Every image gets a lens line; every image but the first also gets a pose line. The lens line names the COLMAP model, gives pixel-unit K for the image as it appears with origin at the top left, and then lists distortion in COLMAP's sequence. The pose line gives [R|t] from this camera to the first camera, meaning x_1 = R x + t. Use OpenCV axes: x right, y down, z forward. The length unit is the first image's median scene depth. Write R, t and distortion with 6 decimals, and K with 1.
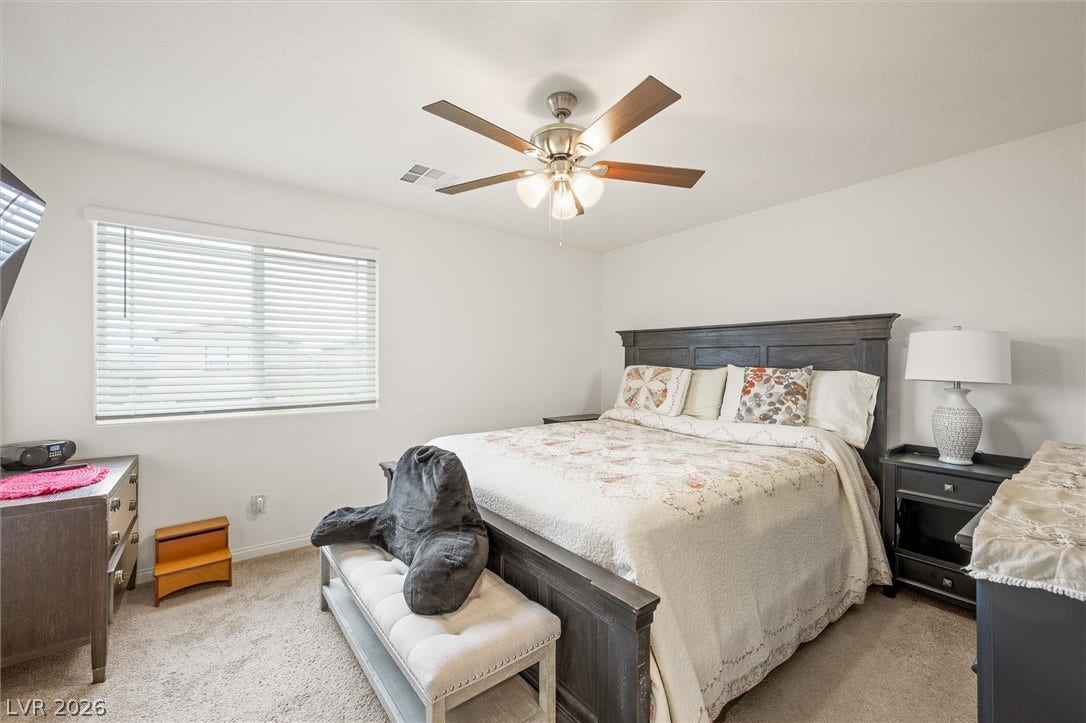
lens RADIAL K [[432.2, 0, 544.3], [0, 432.2, 361.6], [0, 0, 1]] dist [0.000741, 0.000235]
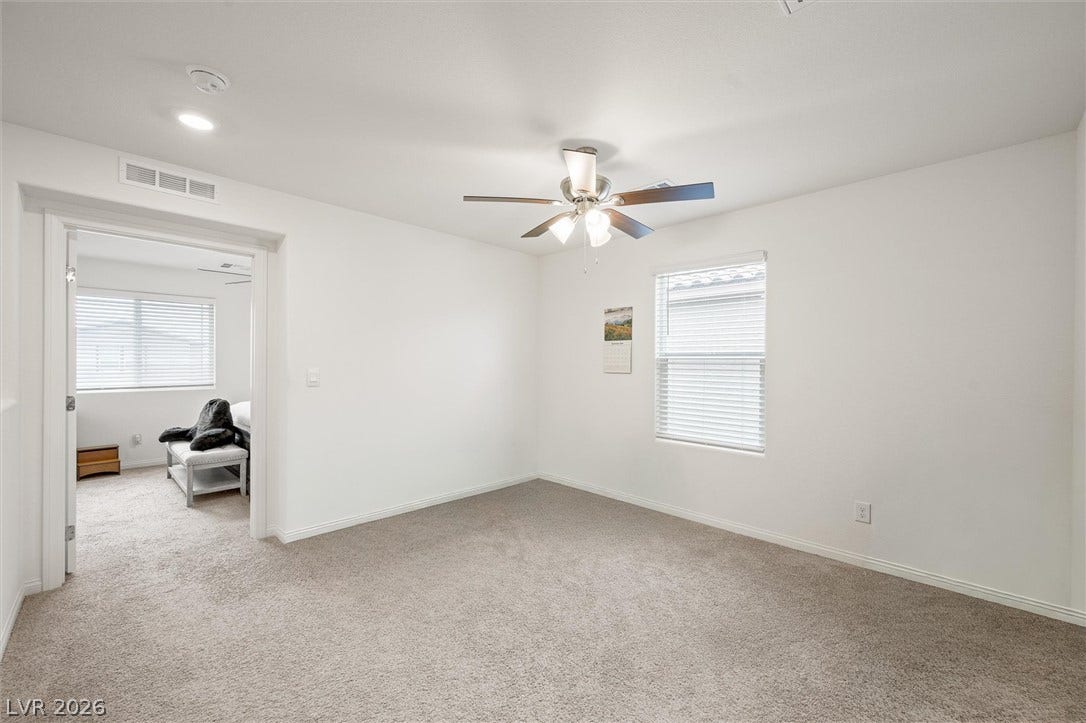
lens RADIAL K [[432.2, 0, 547.2], [0, 432.2, 359.7], [0, 0, 1]] dist [0.000741, 0.000235]
pose [[0.988268, 0.002168, 0.152712, 0.322731], [-0.001891, 0.999996, -0.001961, -0.004331], [-0.152716, 0.001649, 0.988269, -0.448187]]
